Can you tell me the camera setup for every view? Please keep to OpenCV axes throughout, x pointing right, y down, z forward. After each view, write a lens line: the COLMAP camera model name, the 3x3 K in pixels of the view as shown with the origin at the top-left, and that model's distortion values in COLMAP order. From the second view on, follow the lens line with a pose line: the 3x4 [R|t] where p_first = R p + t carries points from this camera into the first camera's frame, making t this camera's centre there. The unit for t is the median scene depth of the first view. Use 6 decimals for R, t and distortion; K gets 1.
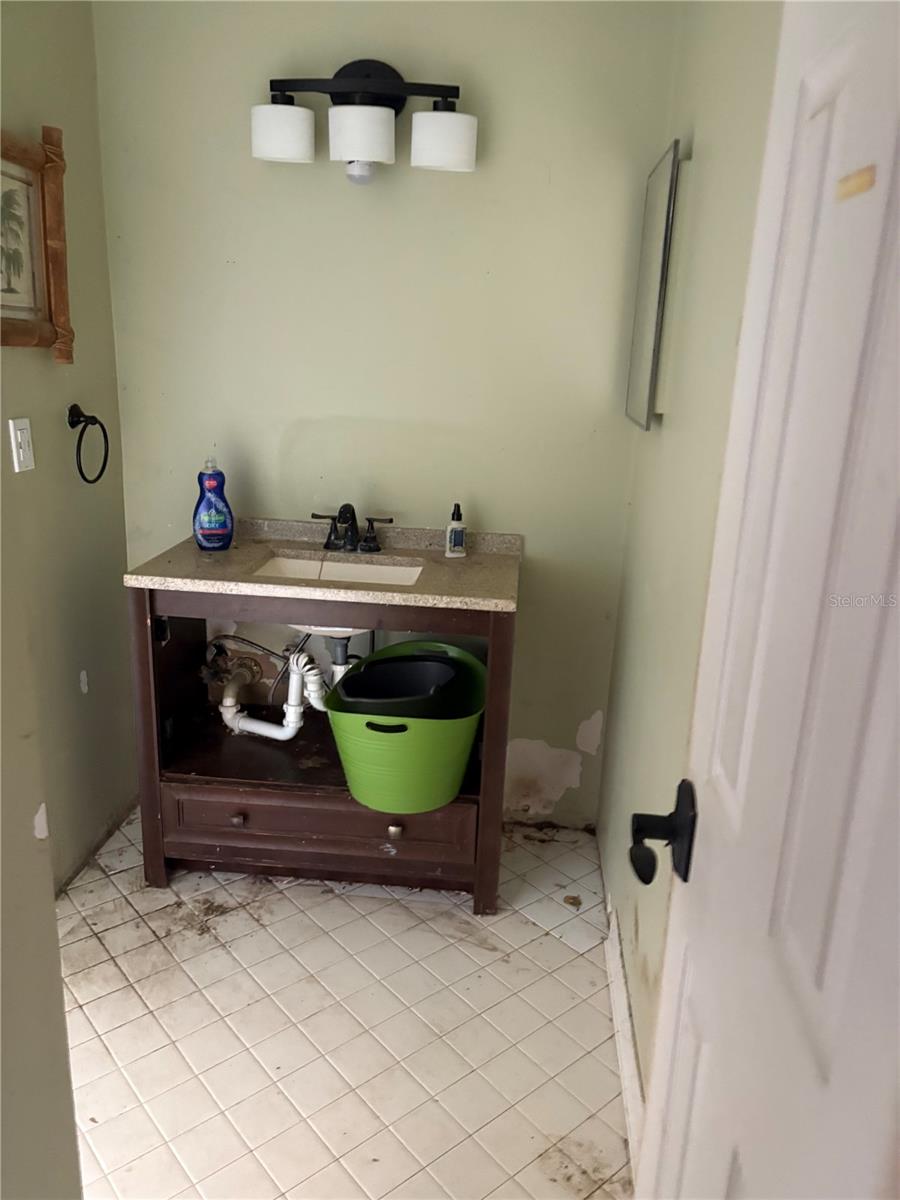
lens RADIAL K [[894.7, 0, 450.0], [0, 894.7, 600.0], [0, 0, 1]] dist [0.094161, -0.110793]
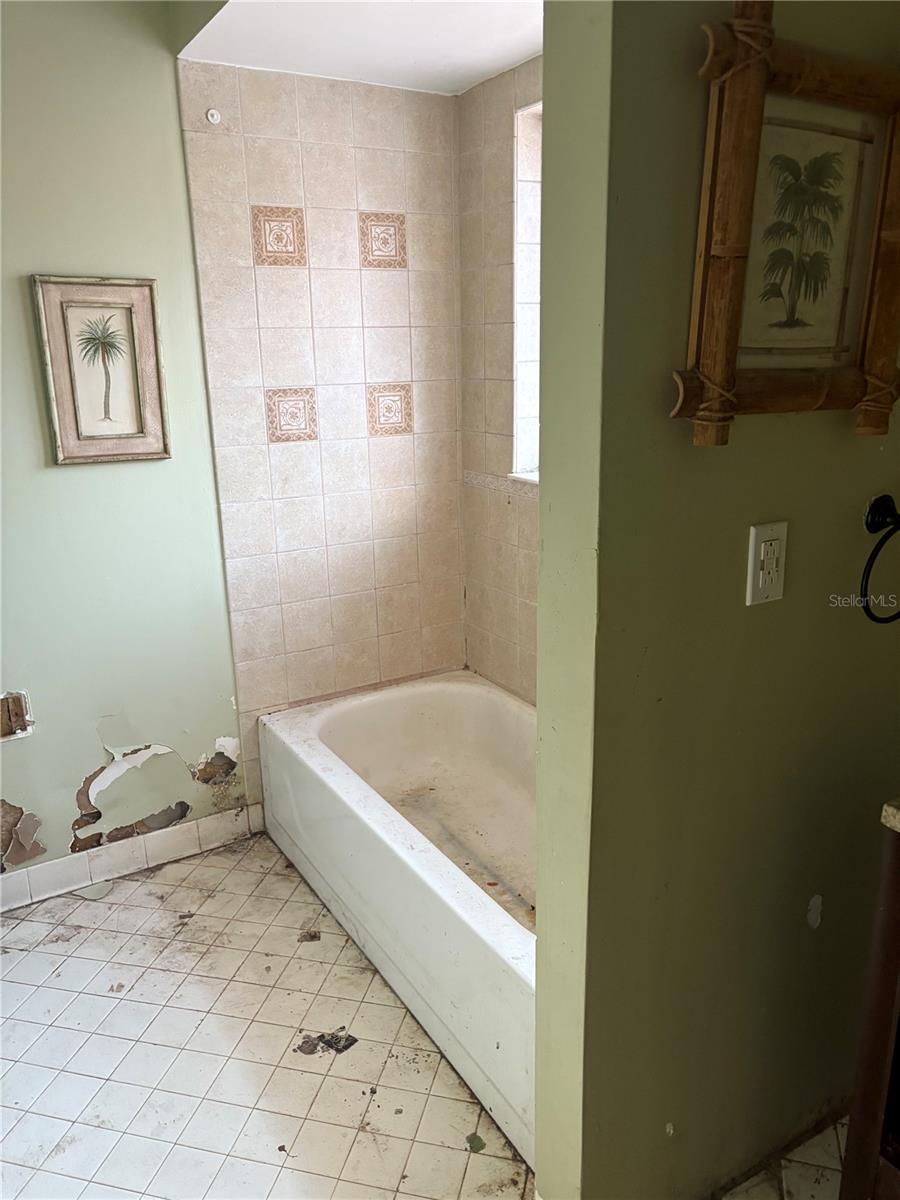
lens RADIAL K [[894.7, 0, 450.0], [0, 894.7, 600.0], [0, 0, 1]] dist [0.094161, -0.110793]
pose [[0.581940, 0.177262, -0.793678, -0.092930], [-0.189010, 0.978711, 0.080002, -0.155565], [0.790962, 0.103457, 0.603055, 0.448498]]
